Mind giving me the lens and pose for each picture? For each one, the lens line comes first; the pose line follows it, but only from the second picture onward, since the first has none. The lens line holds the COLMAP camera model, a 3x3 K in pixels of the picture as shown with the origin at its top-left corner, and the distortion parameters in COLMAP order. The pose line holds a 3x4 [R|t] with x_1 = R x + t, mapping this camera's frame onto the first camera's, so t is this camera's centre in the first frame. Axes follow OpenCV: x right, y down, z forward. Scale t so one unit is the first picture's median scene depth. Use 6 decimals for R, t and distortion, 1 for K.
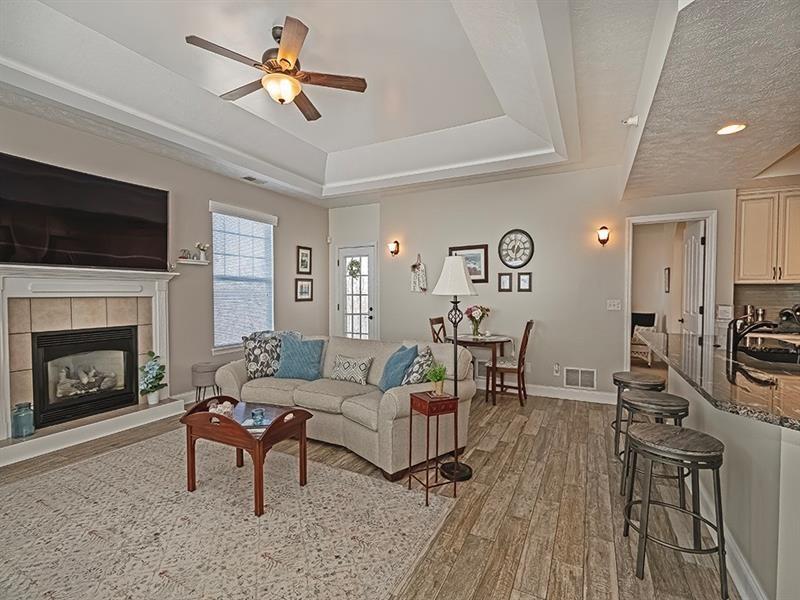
lens RADIAL K [[360.7, 0, 400.0], [0, 360.7, 300.0], [0, 0, 1]] dist [-0.001733, -0.000433]
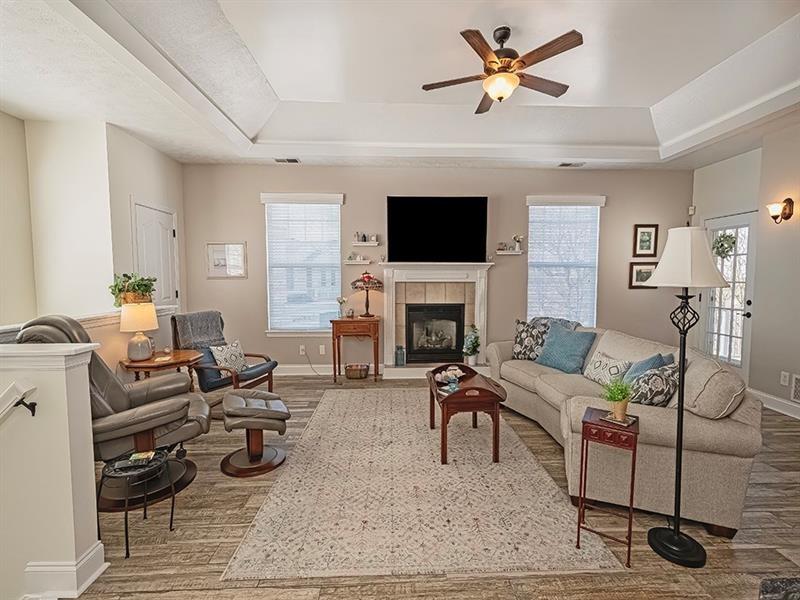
lens RADIAL K [[354.2, 0, 401.5], [0, 354.2, 295.2], [0, 0, 1]] dist [0.001203, -0.000009]
pose [[0.510527, 0.042436, -0.858814, 0.268171], [-0.016280, 0.999079, 0.039689, -0.008797], [0.859708, -0.006281, 0.510747, 0.132022]]
